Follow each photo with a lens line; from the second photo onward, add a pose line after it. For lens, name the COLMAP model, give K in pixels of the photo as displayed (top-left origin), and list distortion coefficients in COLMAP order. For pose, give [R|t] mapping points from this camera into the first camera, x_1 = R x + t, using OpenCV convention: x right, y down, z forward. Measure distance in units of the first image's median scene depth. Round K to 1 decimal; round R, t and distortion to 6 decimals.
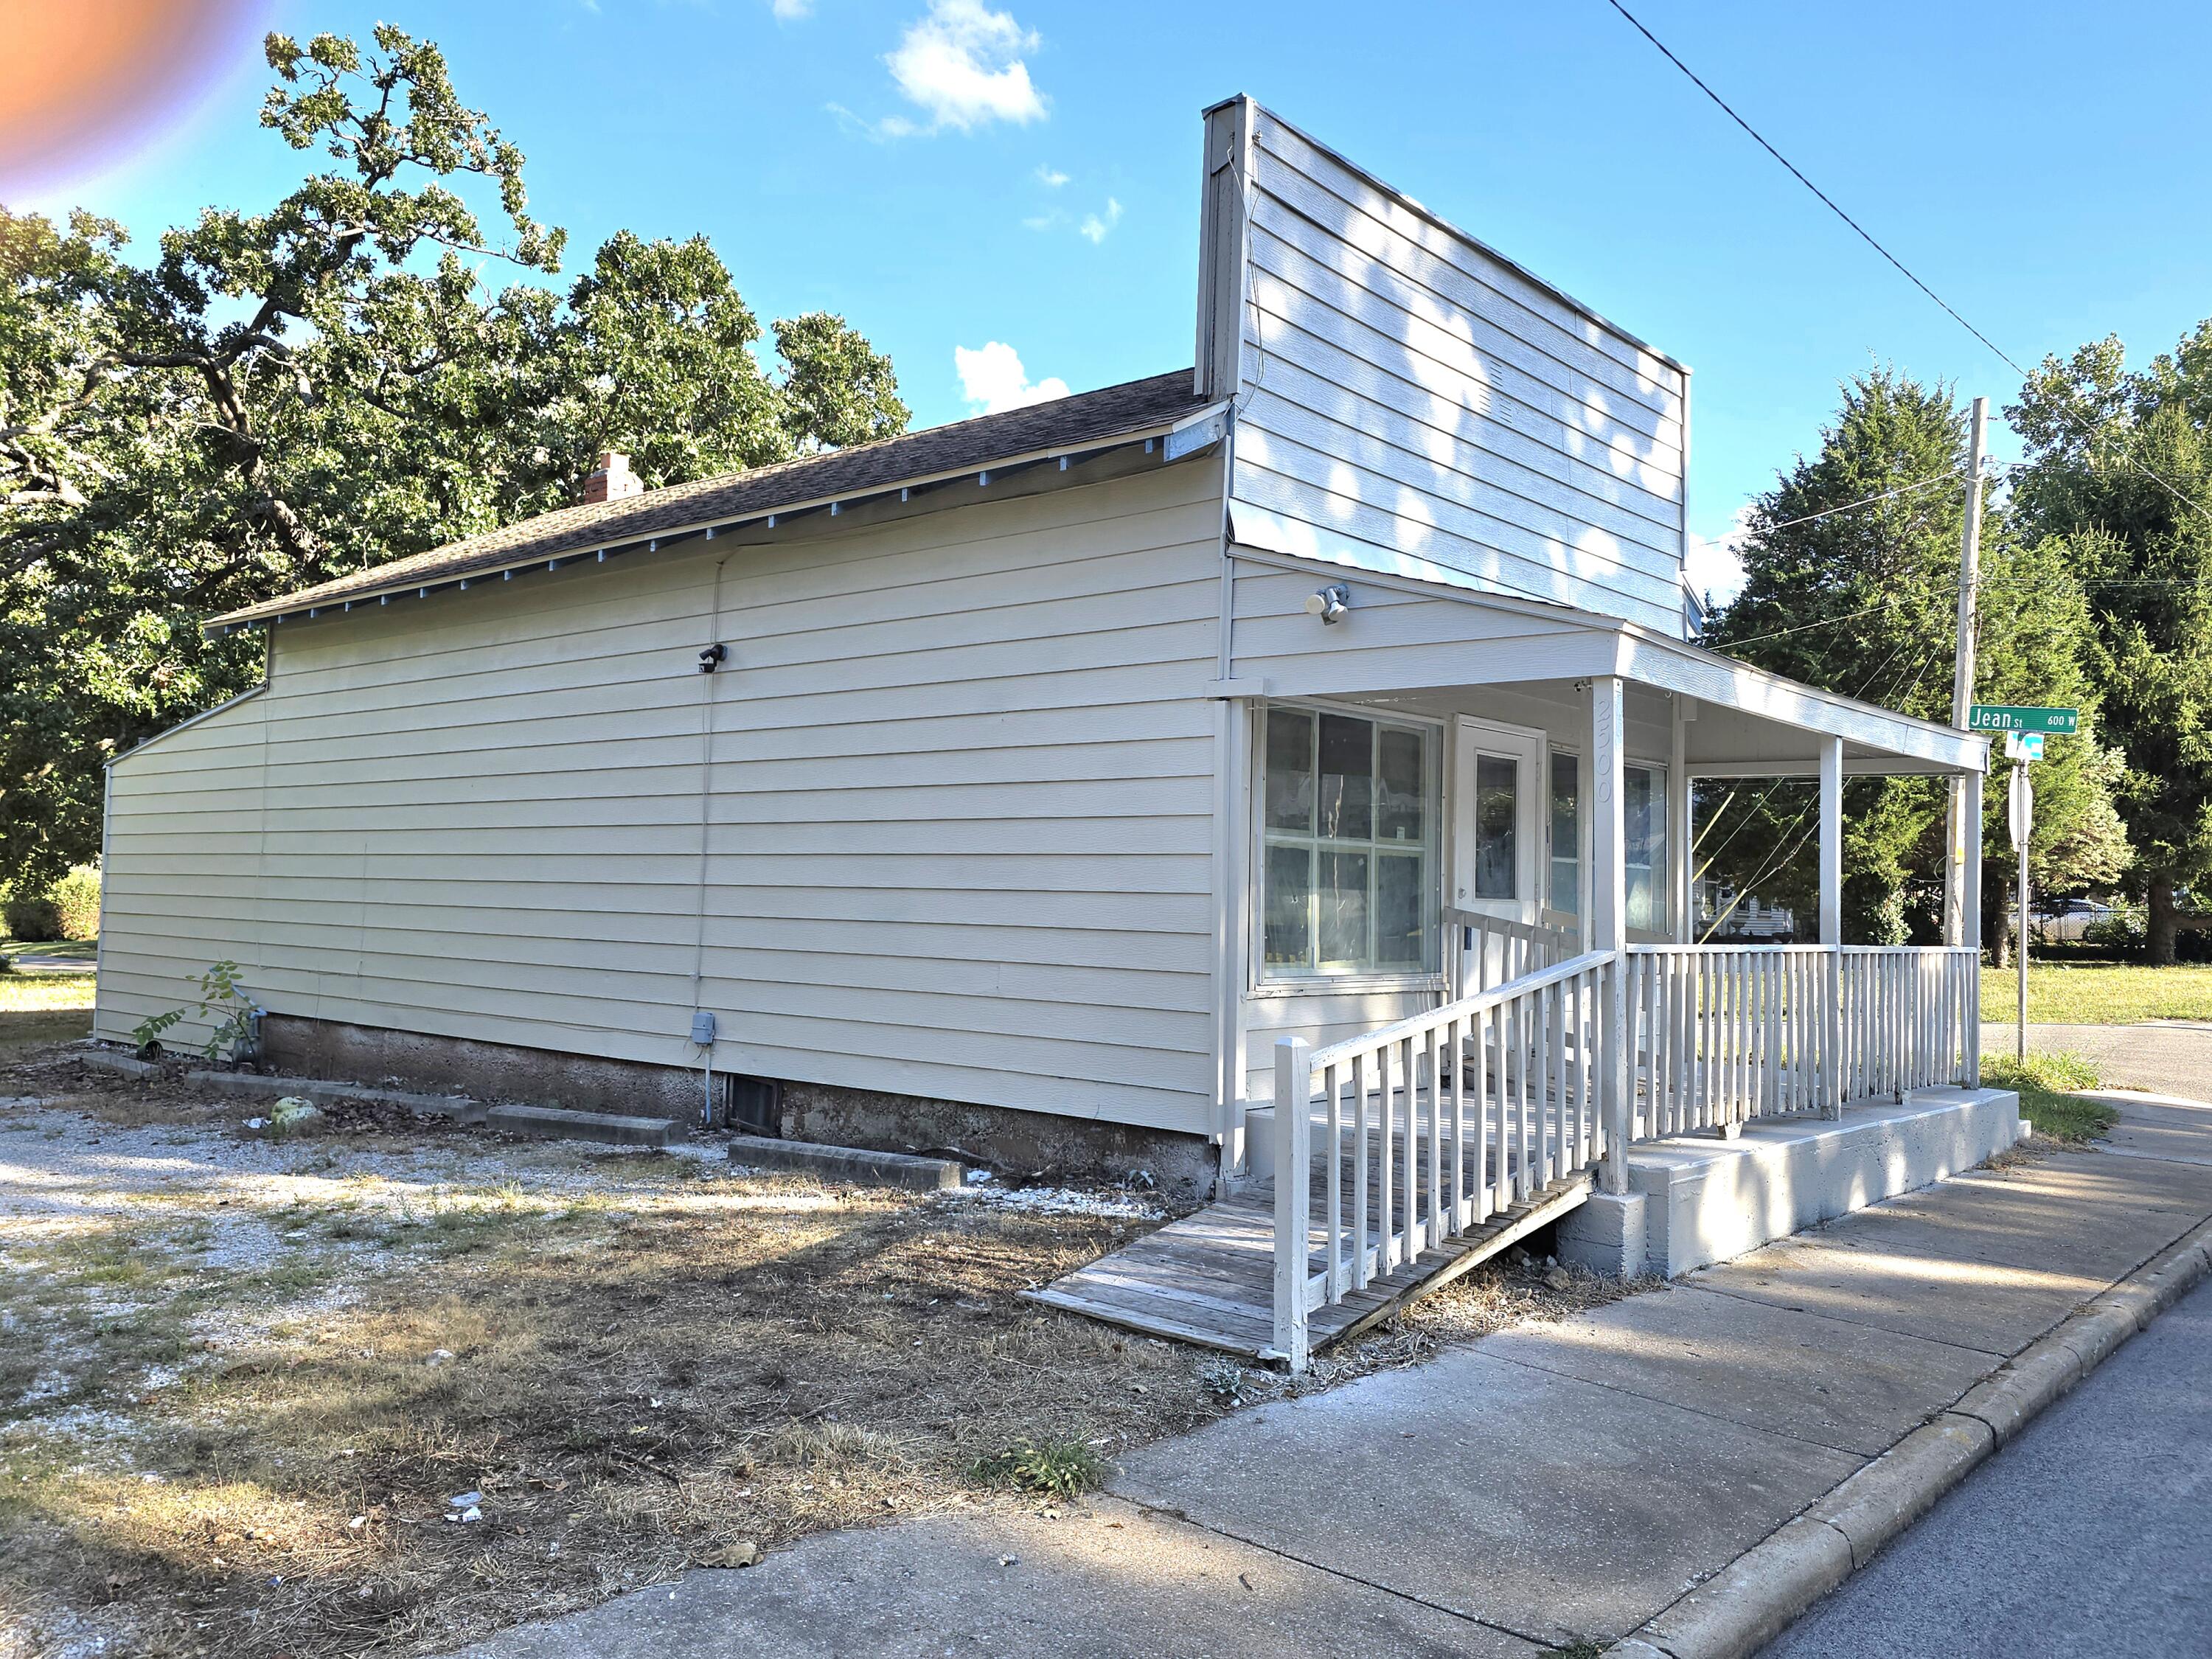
lens RADIAL K [[1715.3, 0, 1116.2], [0, 1715.3, 827.5], [0, 0, 1]] dist [0.041620, -0.016766]
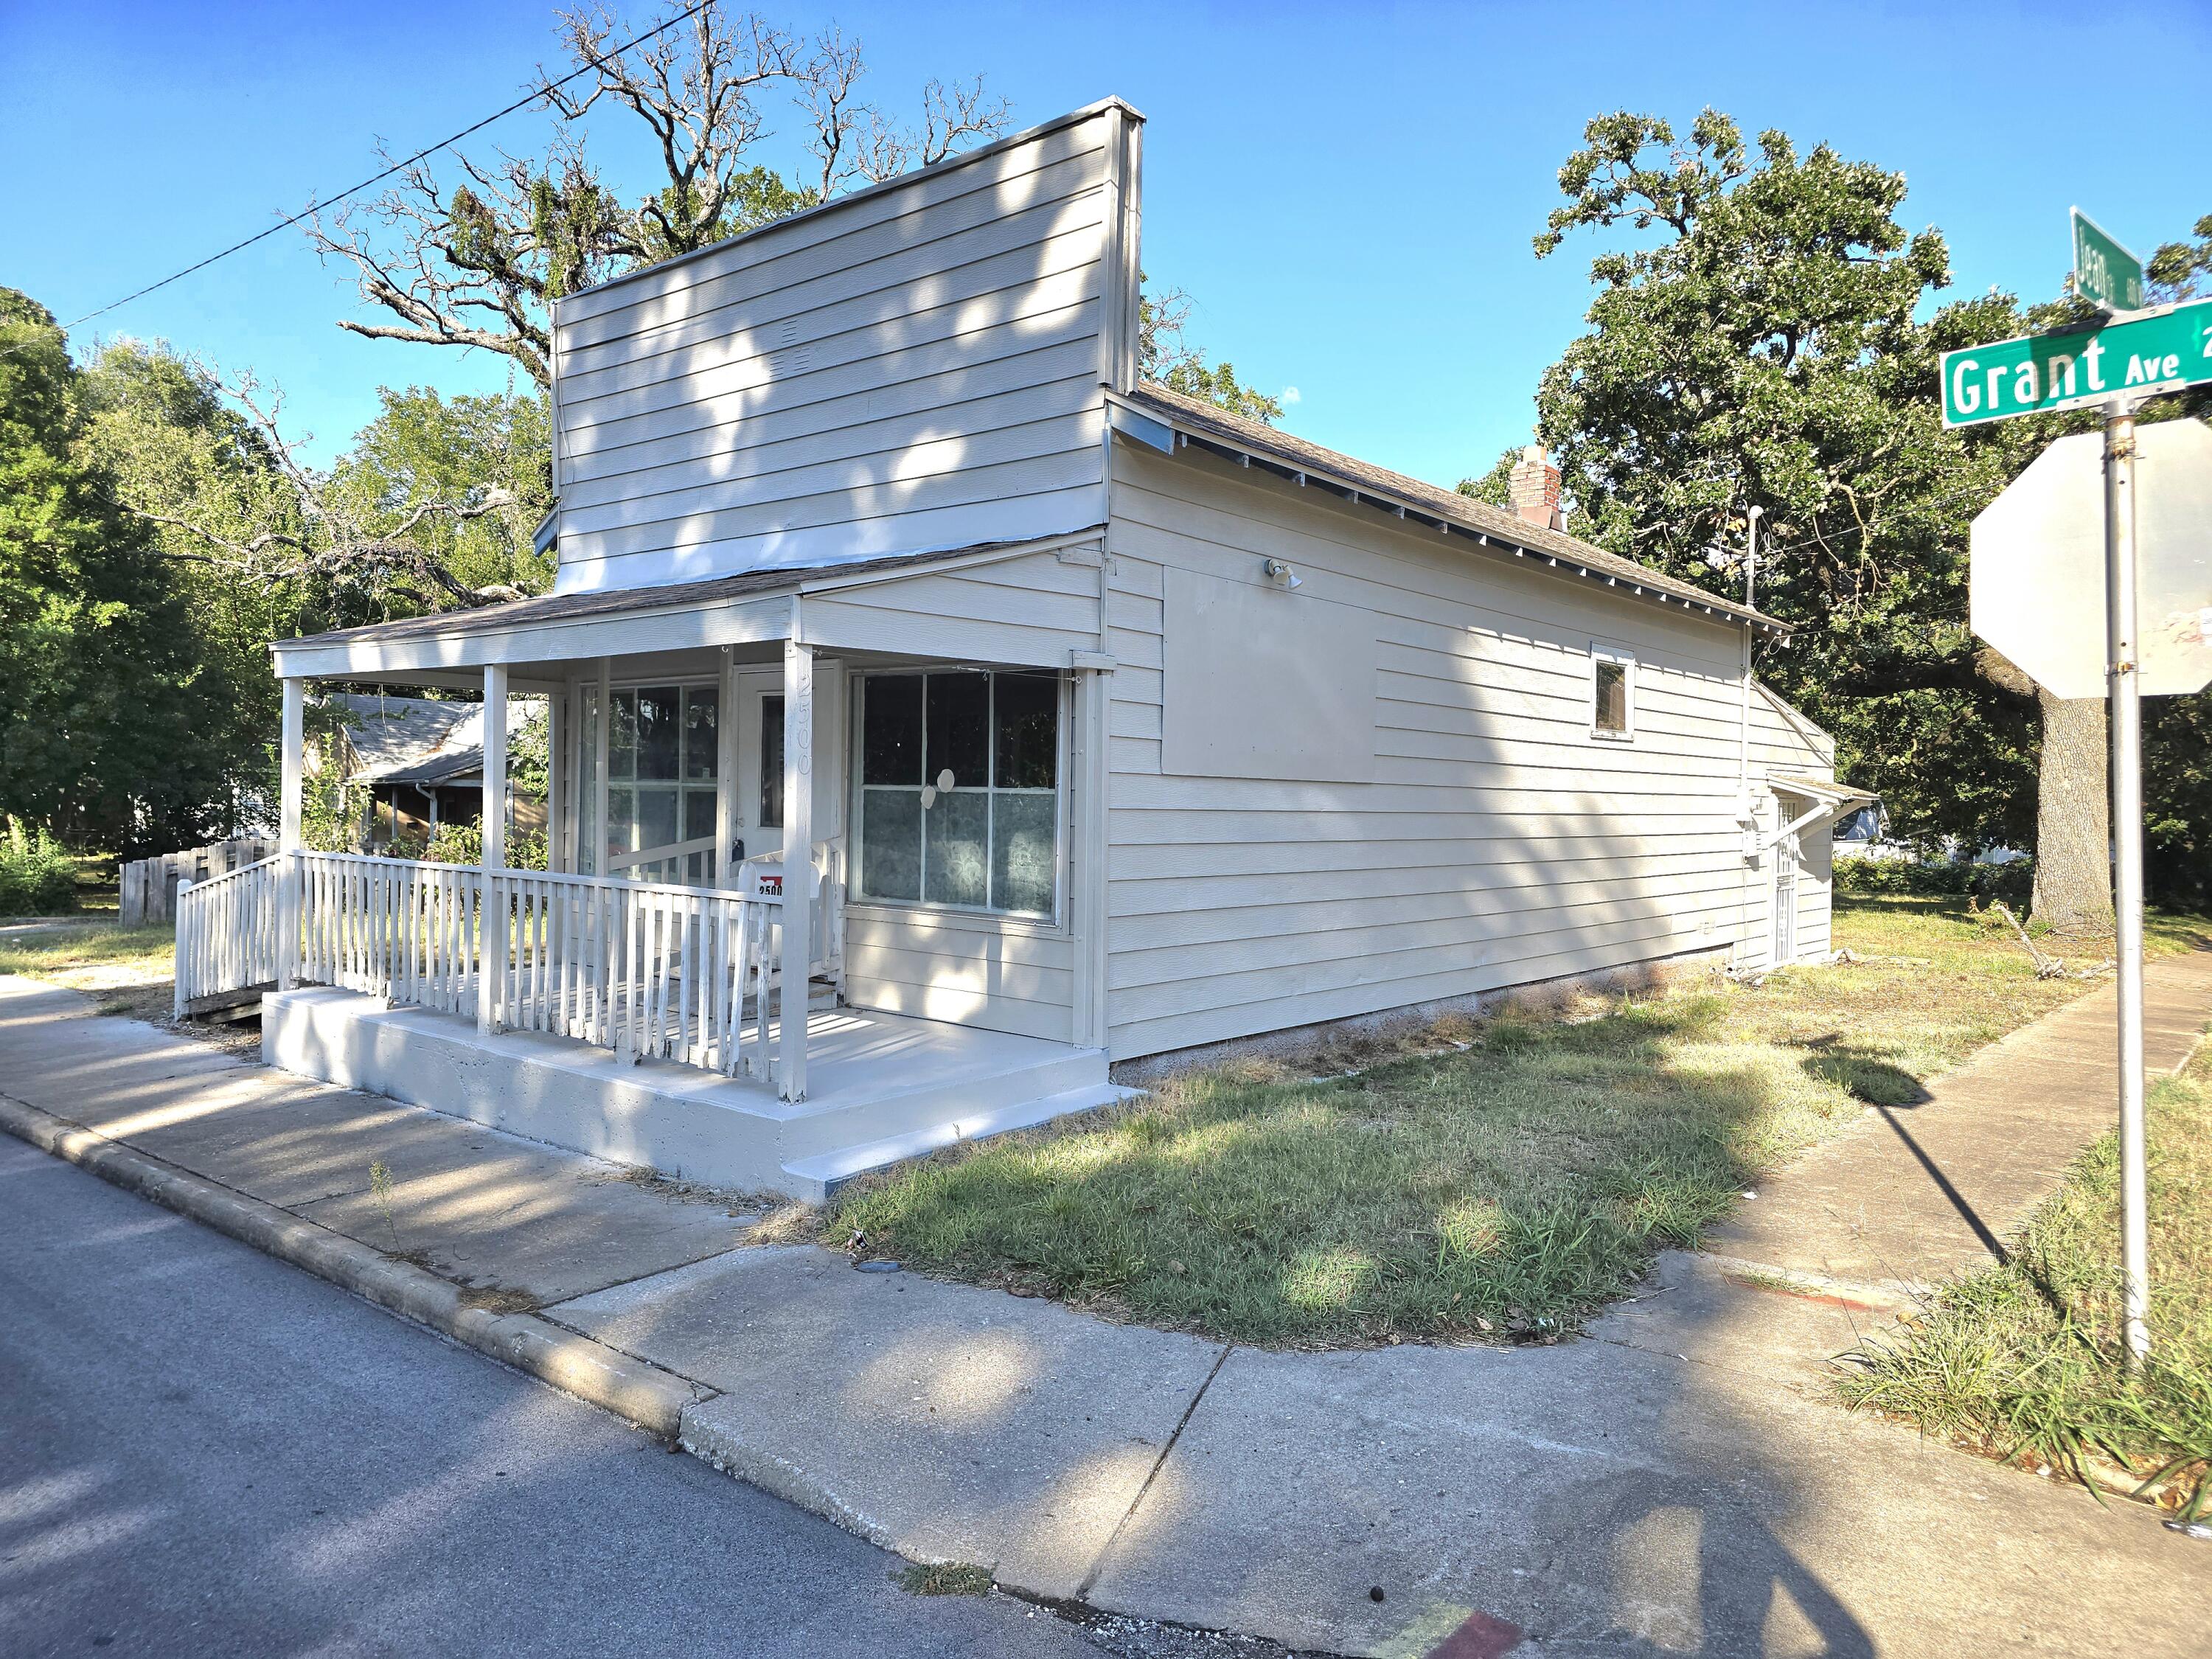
lens RADIAL K [[1489.2, 0, 1068.3], [0, 1489.2, 823.6], [0, 0, 1]] dist [0.038988, -0.027614]
pose [[0.018725, -0.001930, -0.999823, 1.160601], [0.040786, 0.999167, -0.001165, 0.048177], [0.998992, -0.040757, 0.018789, 1.110817]]
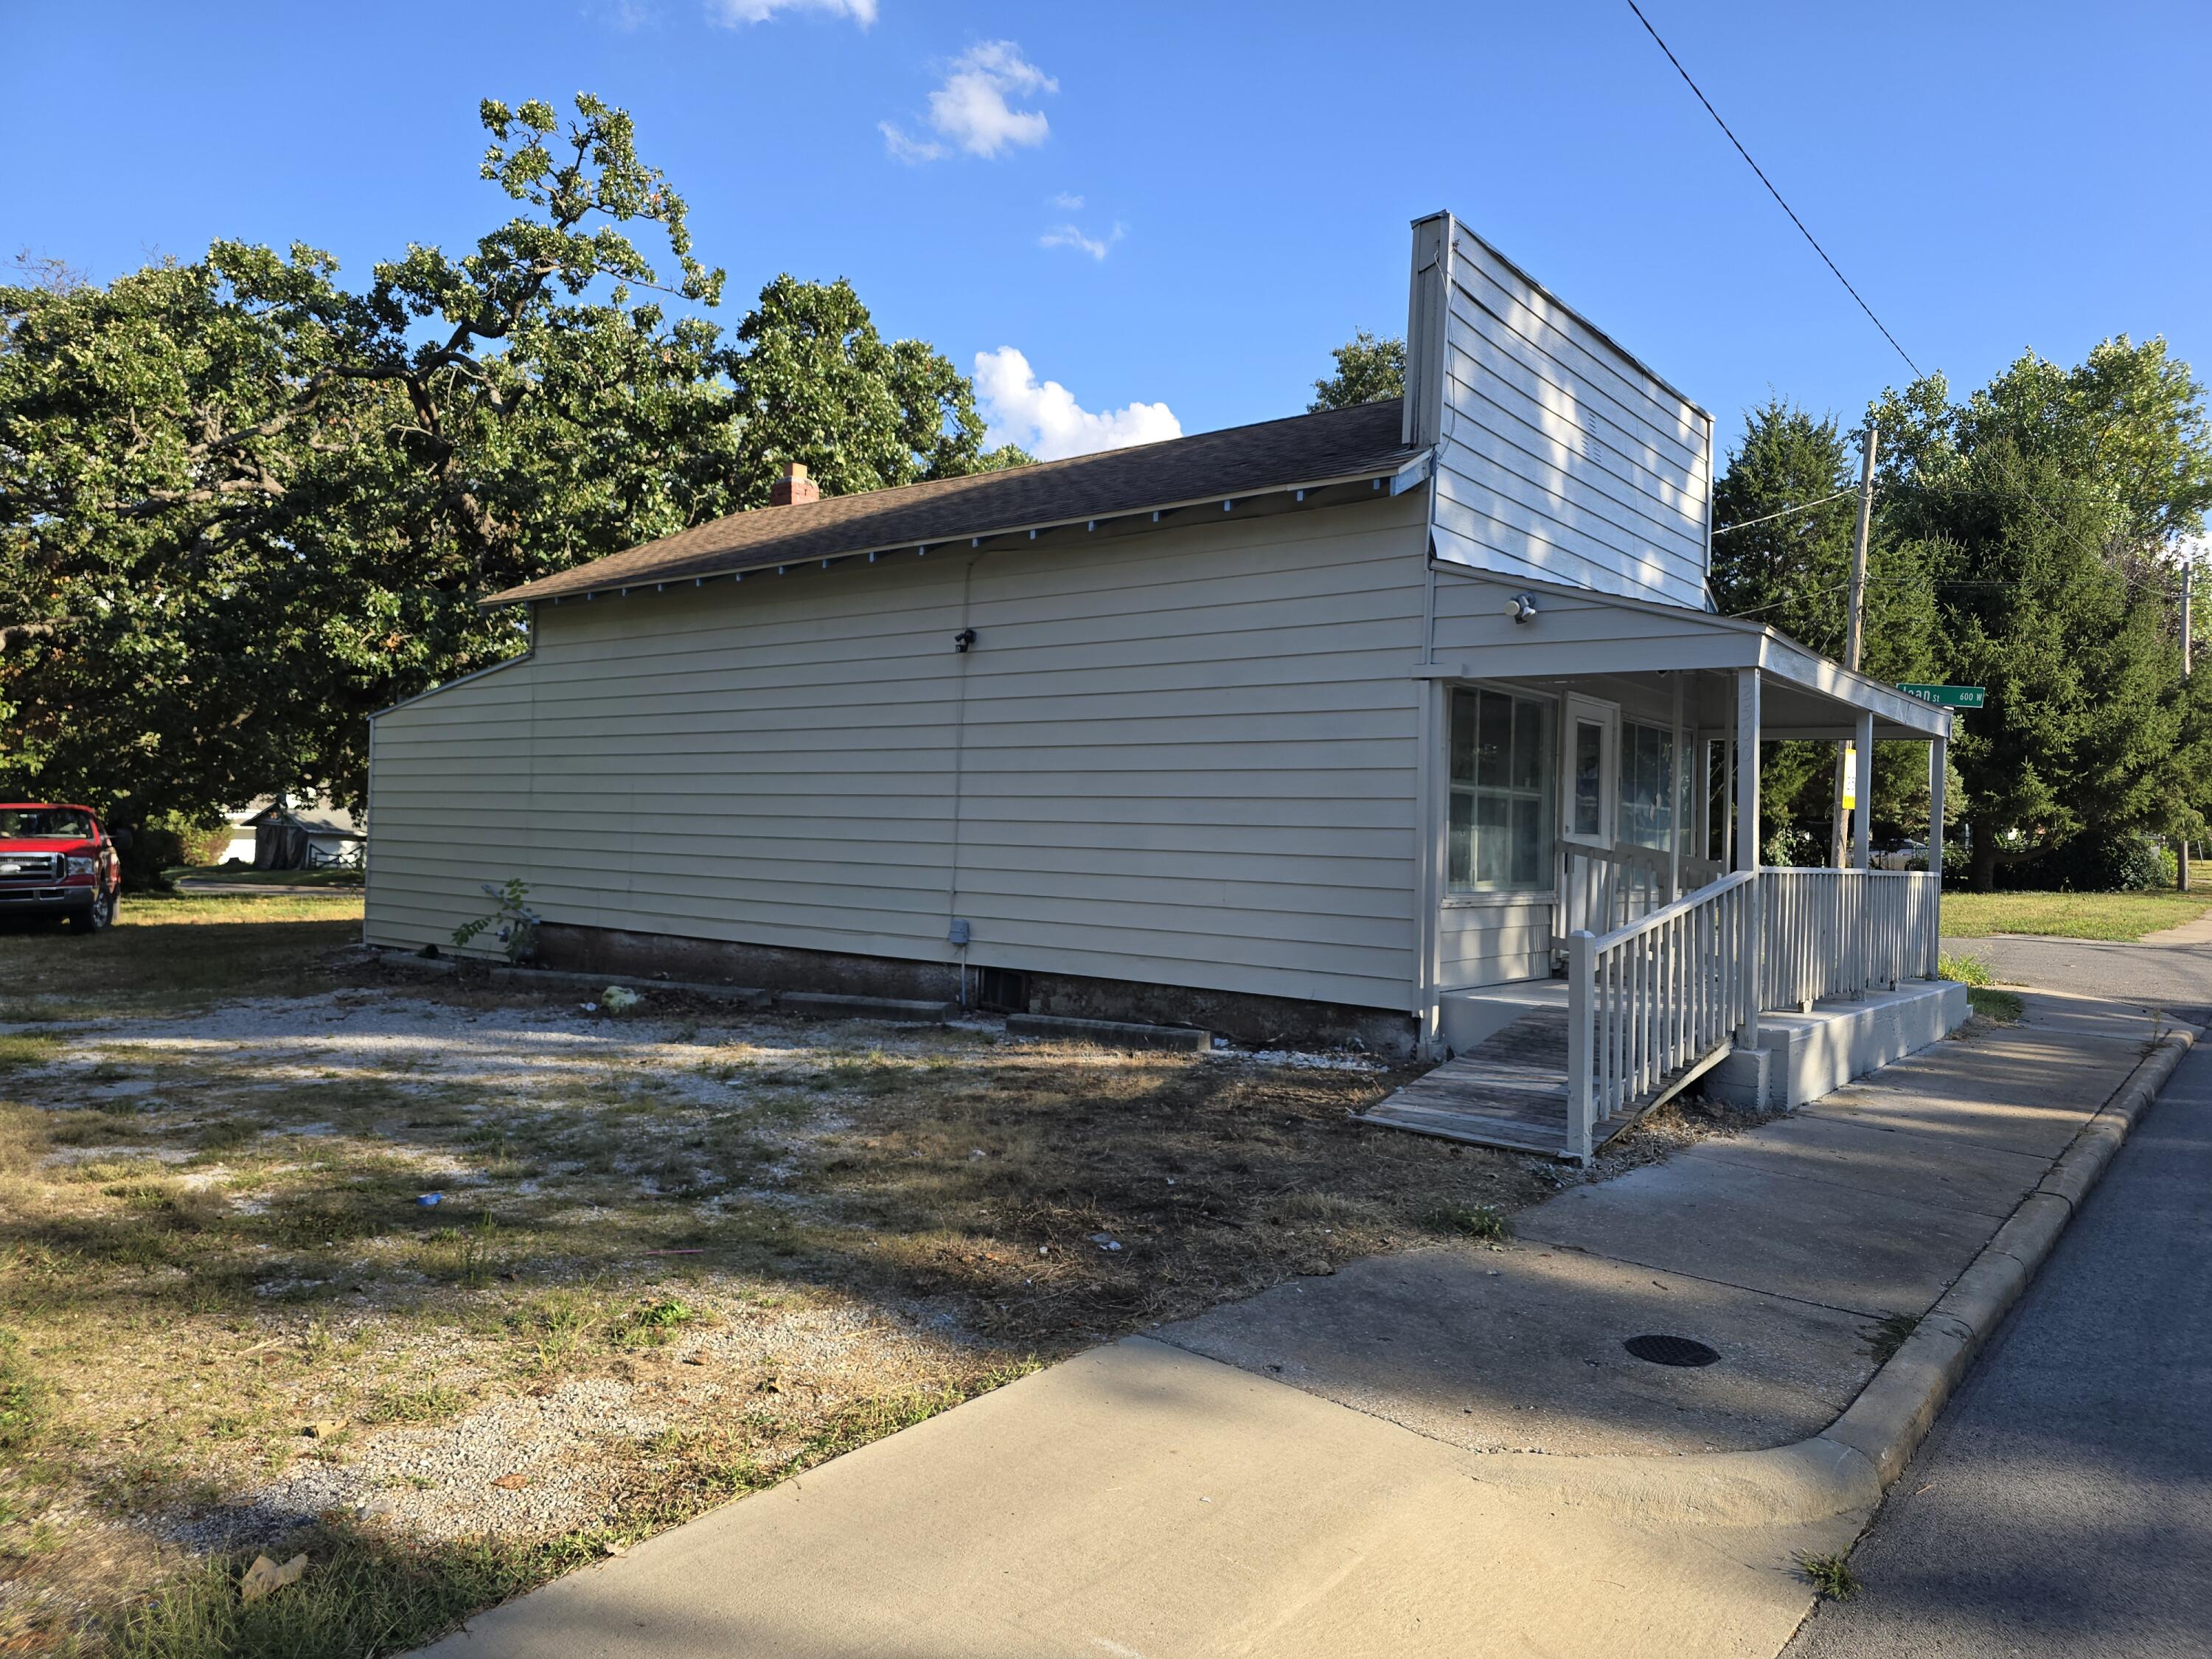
lens RADIAL K [[1489.2, 0, 1097.1], [0, 1489.2, 835.6], [0, 0, 1]] dist [0.038988, -0.027614]
pose [[0.999026, 0.005521, 0.043777, -0.183442], [-0.007319, 0.999132, 0.041015, -0.000776], [-0.043512, -0.041295, 0.998199, -0.100648]]
